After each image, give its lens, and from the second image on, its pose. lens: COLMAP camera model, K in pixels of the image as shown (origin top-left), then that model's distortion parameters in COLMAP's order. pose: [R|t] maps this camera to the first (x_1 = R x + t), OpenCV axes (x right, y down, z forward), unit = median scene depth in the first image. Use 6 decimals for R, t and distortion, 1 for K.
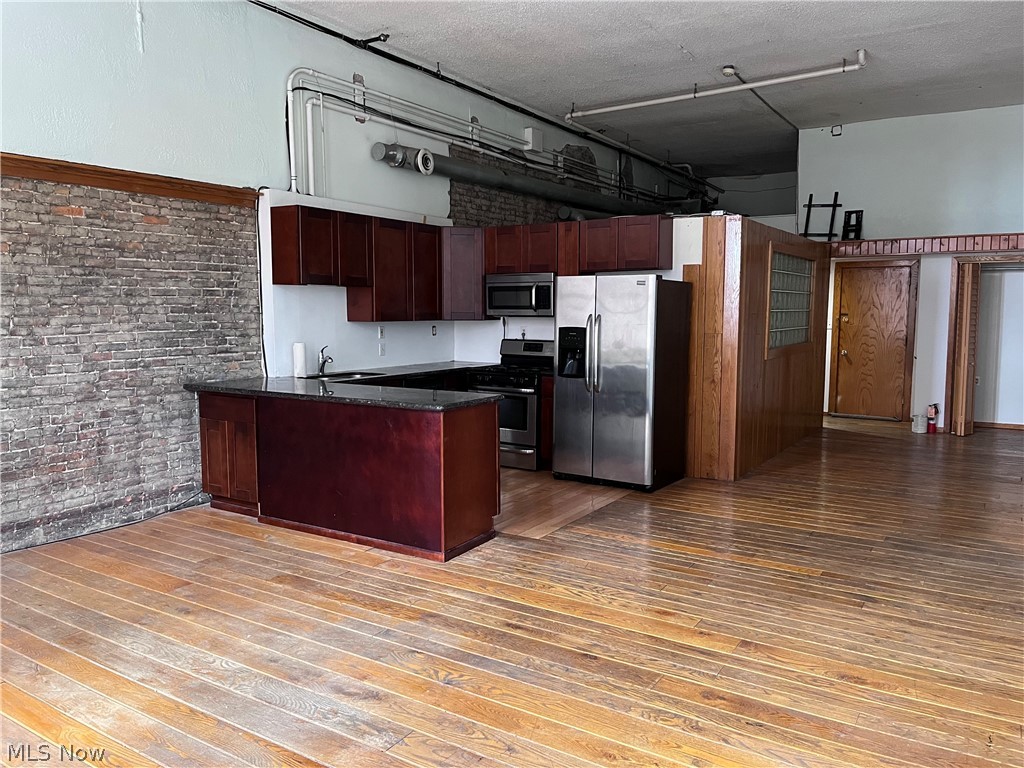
lens RADIAL K [[781.2, 0, 511.3], [0, 781.2, 382.5], [0, 0, 1]] dist [0.034824, -0.035866]
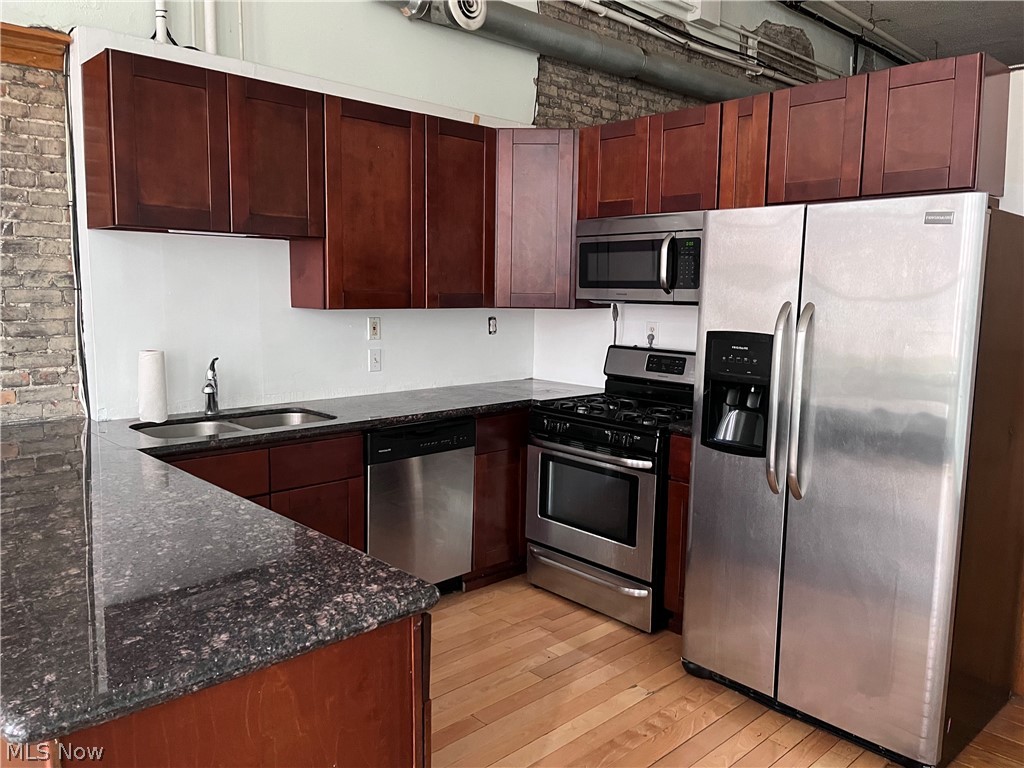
lens RADIAL K [[781.2, 0, 505.5], [0, 781.2, 368.5], [0, 0, 1]] dist [0.034824, -0.035866]
pose [[0.967096, 0.038038, -0.251550, 0.064427], [-0.036224, 0.999274, 0.011837, -0.052645], [0.251818, -0.002335, 0.967772, 0.574732]]
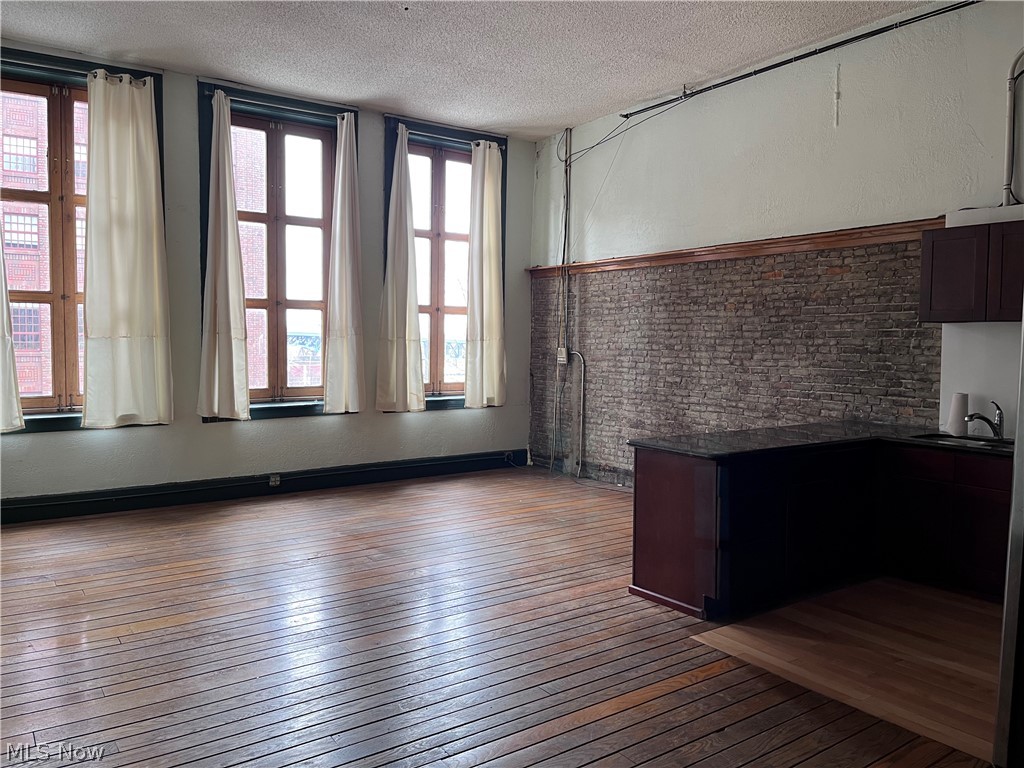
lens RADIAL K [[781.2, 0, 508.6], [0, 781.2, 384.4], [0, 0, 1]] dist [0.034824, -0.035866]
pose [[-0.394956, 0.046859, -0.917504, 0.653359], [-0.099965, 0.990576, 0.093623, -0.087984], [0.913245, 0.128696, -0.386550, 0.872746]]
